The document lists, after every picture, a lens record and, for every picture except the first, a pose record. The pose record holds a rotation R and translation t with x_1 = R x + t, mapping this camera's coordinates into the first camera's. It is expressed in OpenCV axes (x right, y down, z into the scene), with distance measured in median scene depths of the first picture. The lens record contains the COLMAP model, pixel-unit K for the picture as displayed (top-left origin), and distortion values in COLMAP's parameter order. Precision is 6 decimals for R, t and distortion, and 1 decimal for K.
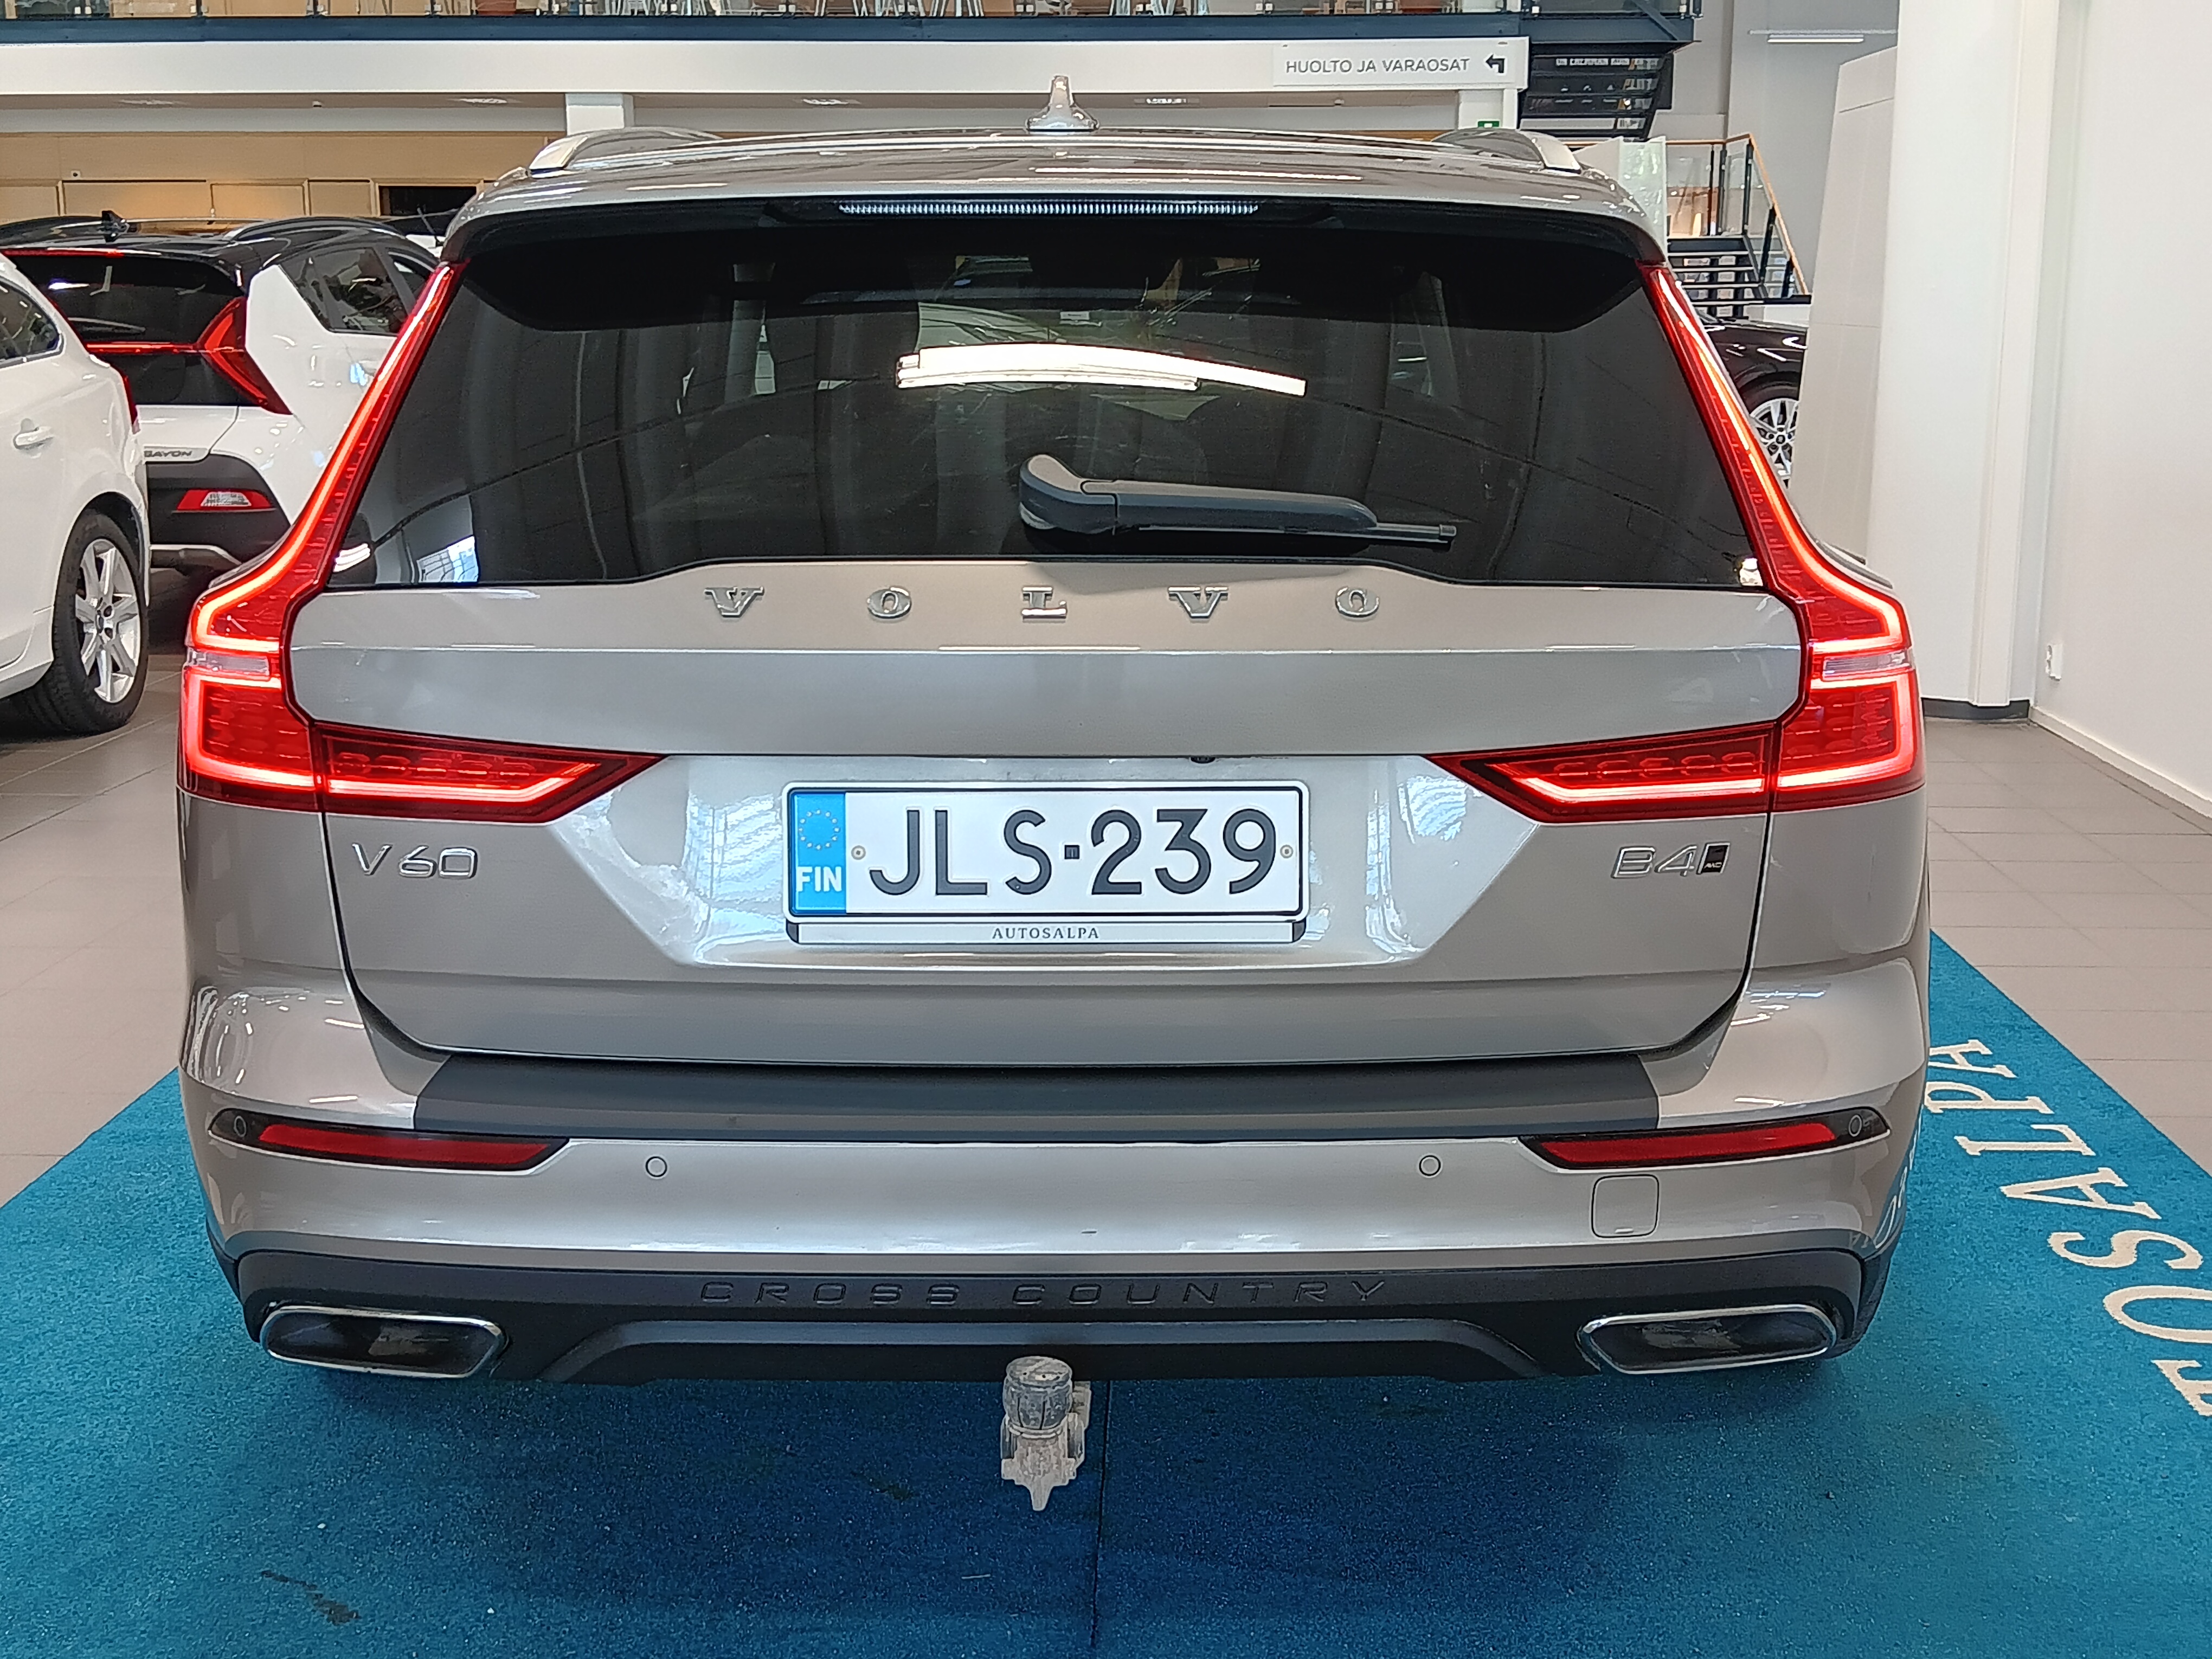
lens RADIAL K [[2611.5, 0, 1106.0], [0, 2611.5, 829.5], [0, 0, 1]] dist [0.145327, -0.385351]
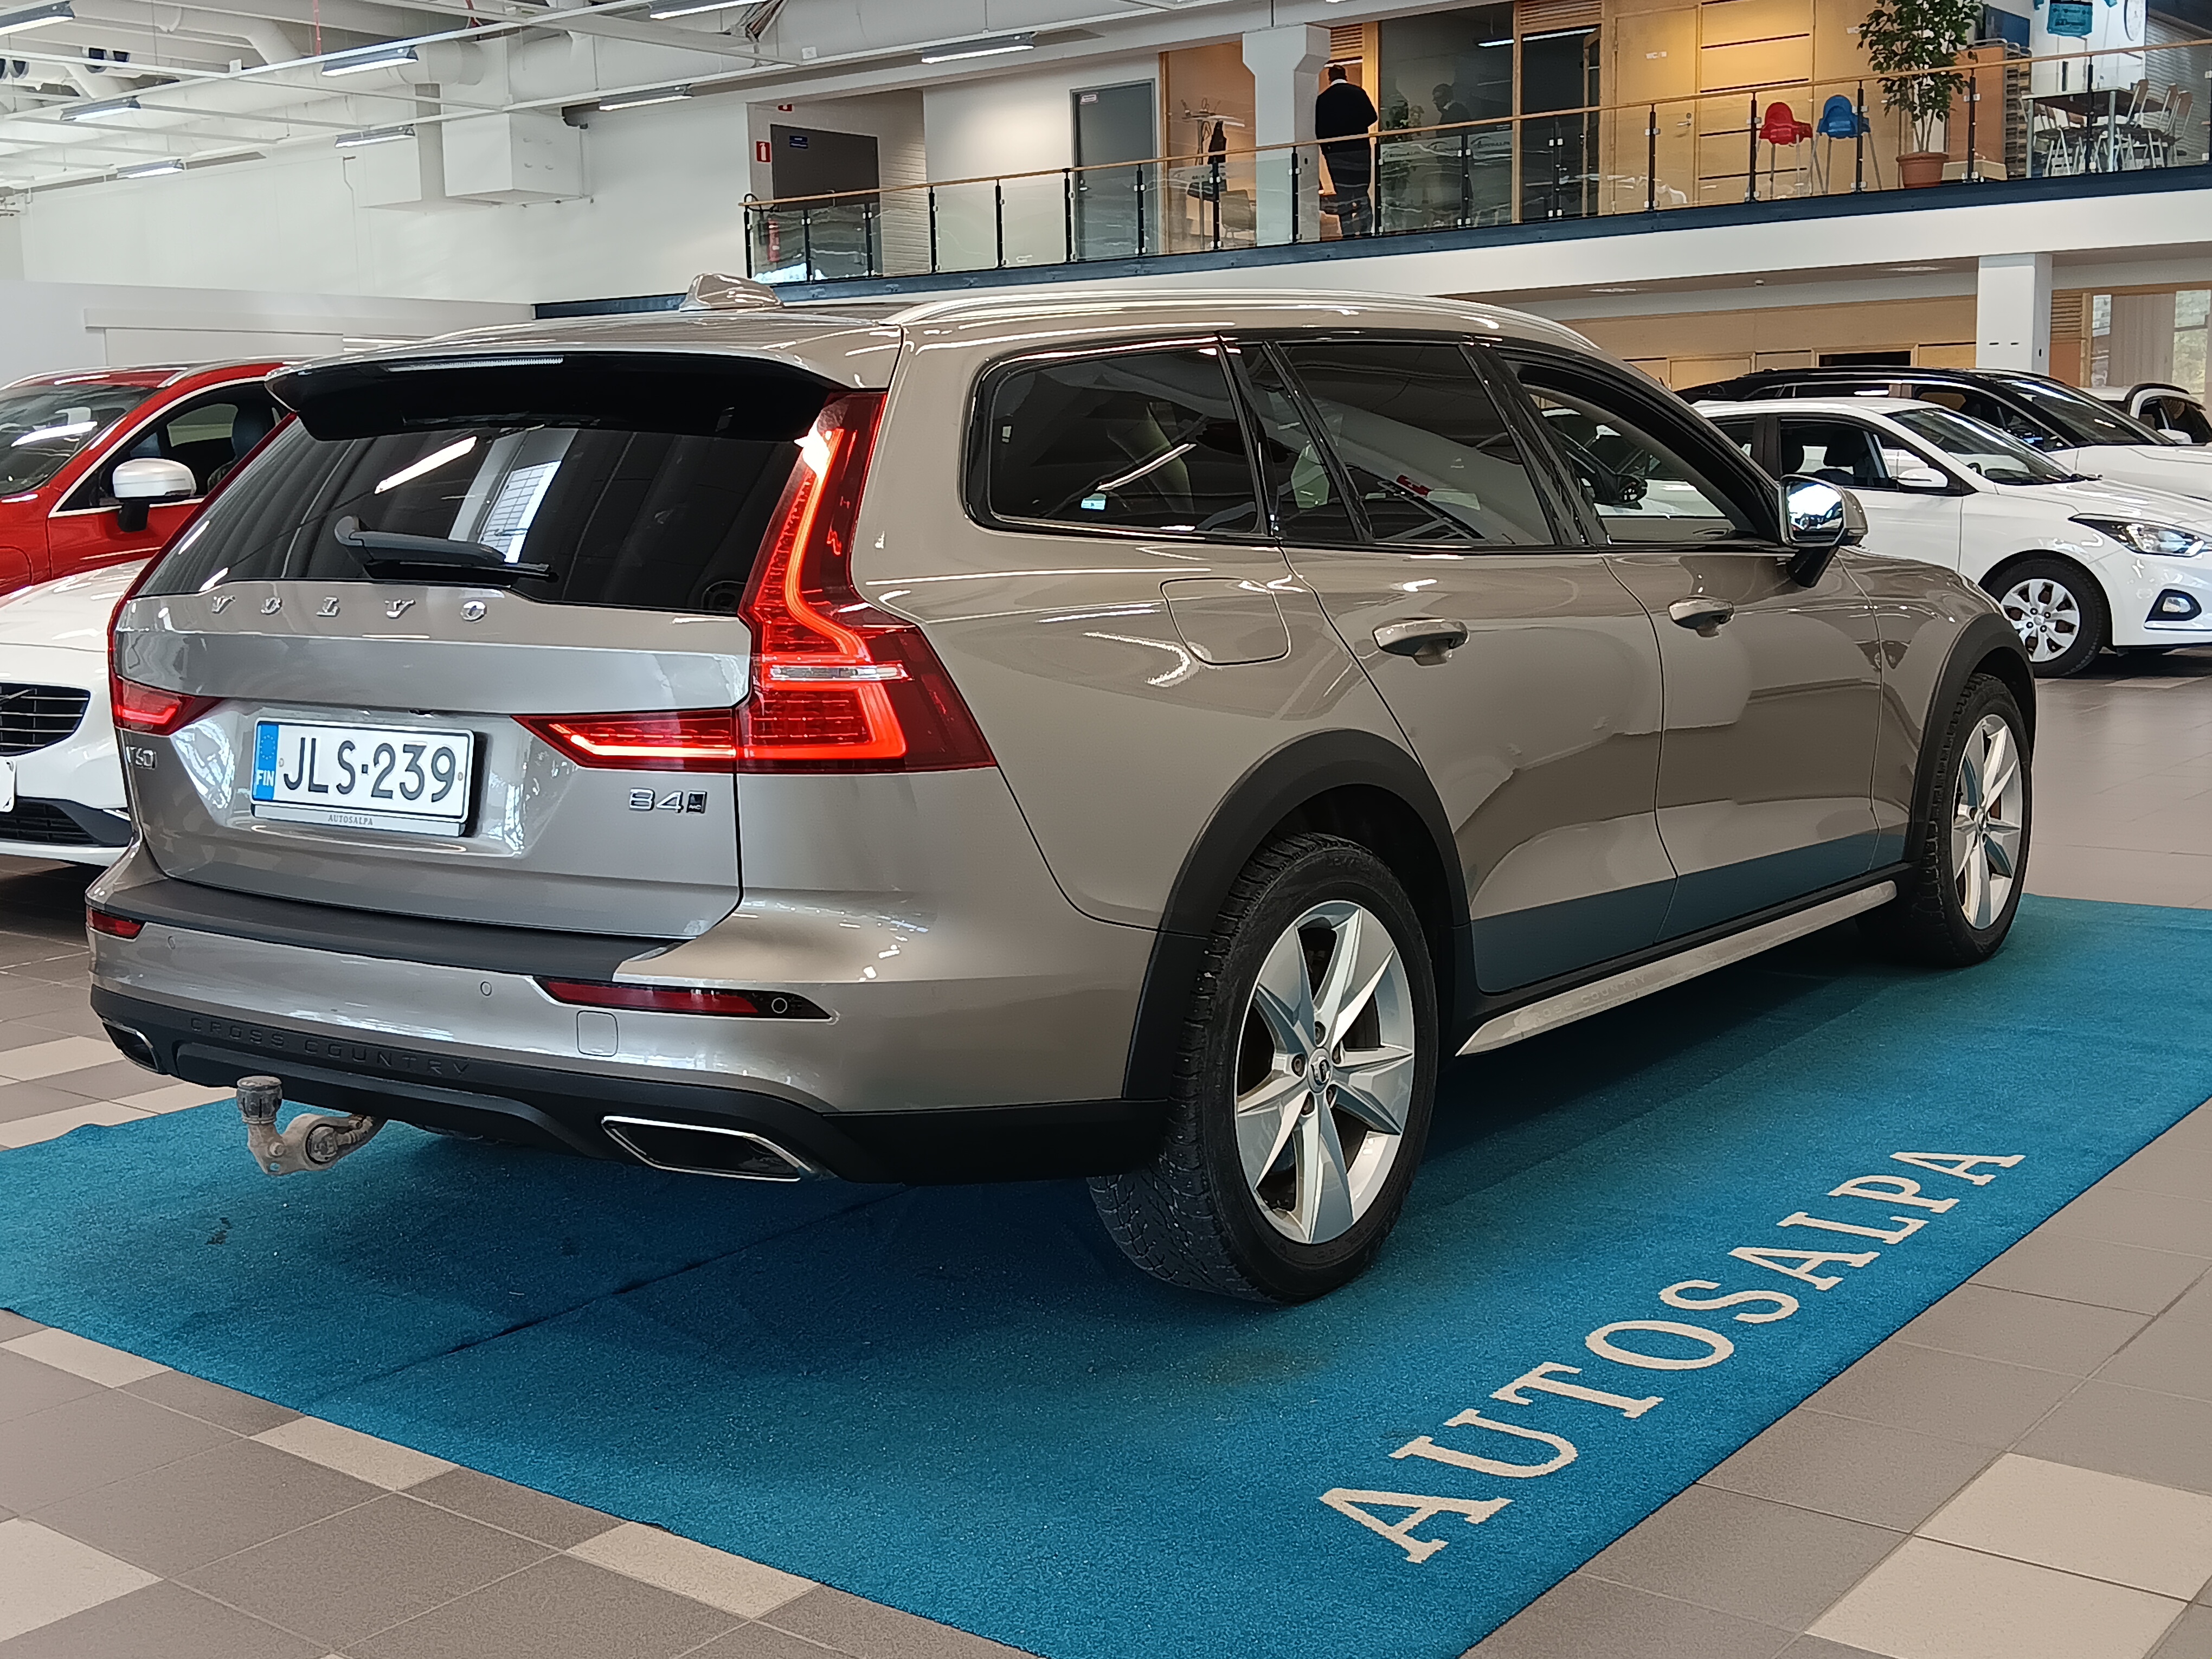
lens RADIAL K [[2611.5, 0, 1106.0], [0, 2611.5, 829.5], [0, 0, 1]] dist [0.145327, -0.385351]
pose [[0.808814, 0.065925, -0.584358, 1.267696], [-0.102290, 0.994320, -0.029405, 0.045581], [0.579100, 0.083557, 0.810963, -0.018758]]
